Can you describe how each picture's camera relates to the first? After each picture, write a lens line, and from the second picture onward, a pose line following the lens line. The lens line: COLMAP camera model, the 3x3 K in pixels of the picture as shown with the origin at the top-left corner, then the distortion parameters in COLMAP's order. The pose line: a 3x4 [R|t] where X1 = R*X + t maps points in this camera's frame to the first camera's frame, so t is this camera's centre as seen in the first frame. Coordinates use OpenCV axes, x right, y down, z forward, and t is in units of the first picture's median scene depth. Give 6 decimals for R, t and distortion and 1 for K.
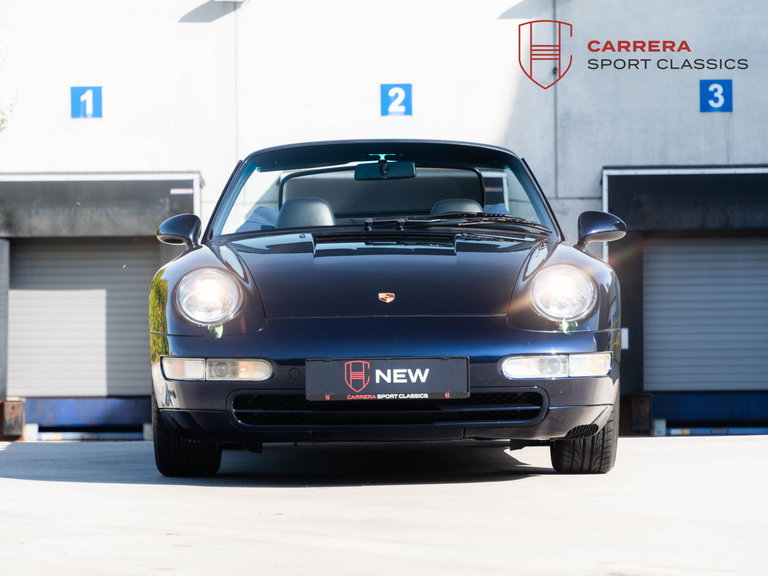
lens RADIAL K [[2438.2, 0, 384.0], [0, 2438.2, 288.0], [0, 0, 1]] dist [0.010705, -0.087409]
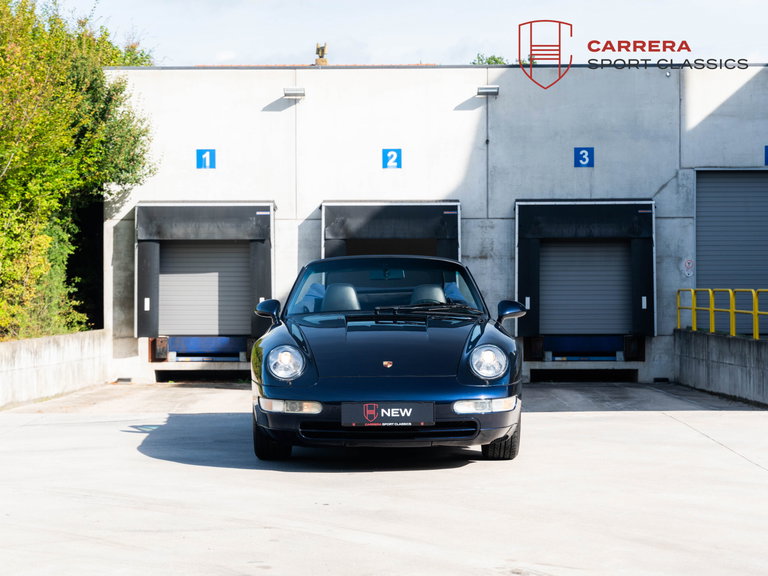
lens RADIAL K [[1468.2, 0, 384.0], [0, 1468.2, 288.0], [0, 0, 1]] dist [0.058060, -0.041890]
pose [[0.999986, 0.005198, 0.000302, -0.001958], [-0.005202, 0.999811, 0.018752, -0.061573], [-0.000204, -0.018753, 0.999824, -0.044457]]
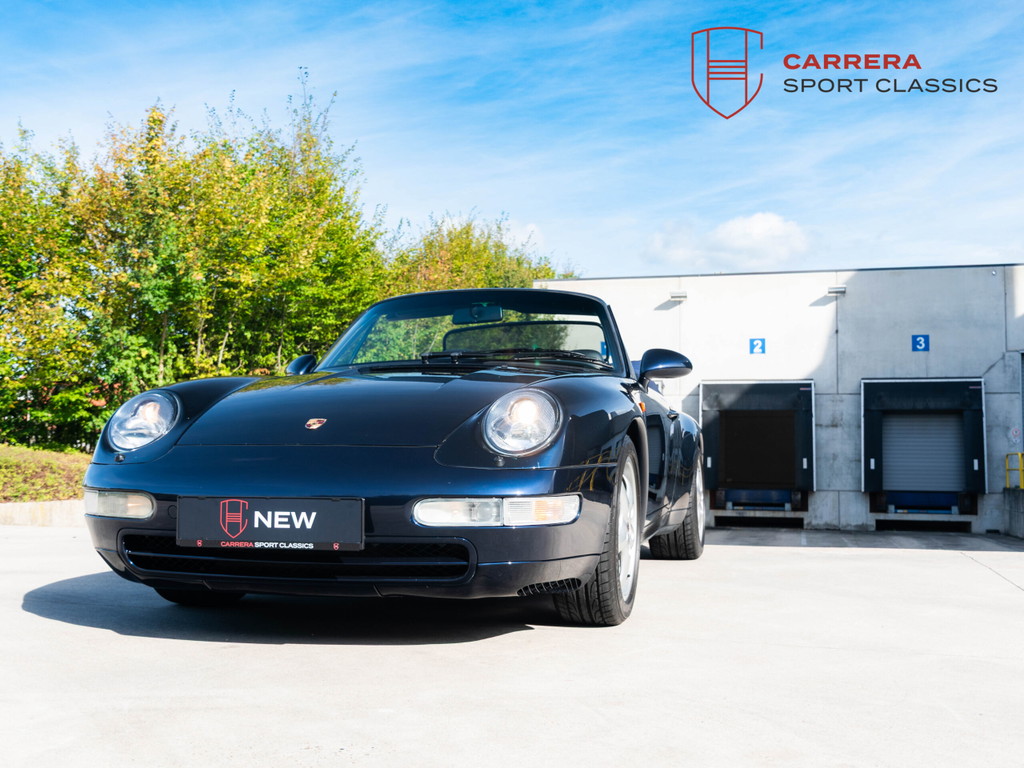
lens RADIAL K [[1070.9, 0, 512.0], [0, 1070.9, 384.0], [0, 0, 1]] dist [-0.010576, 0.001184]
pose [[0.971828, 0.001589, -0.235685, 0.137501], [-0.013126, 0.998790, -0.047391, 0.005997], [0.235325, 0.049150, 0.970673, 0.567591]]
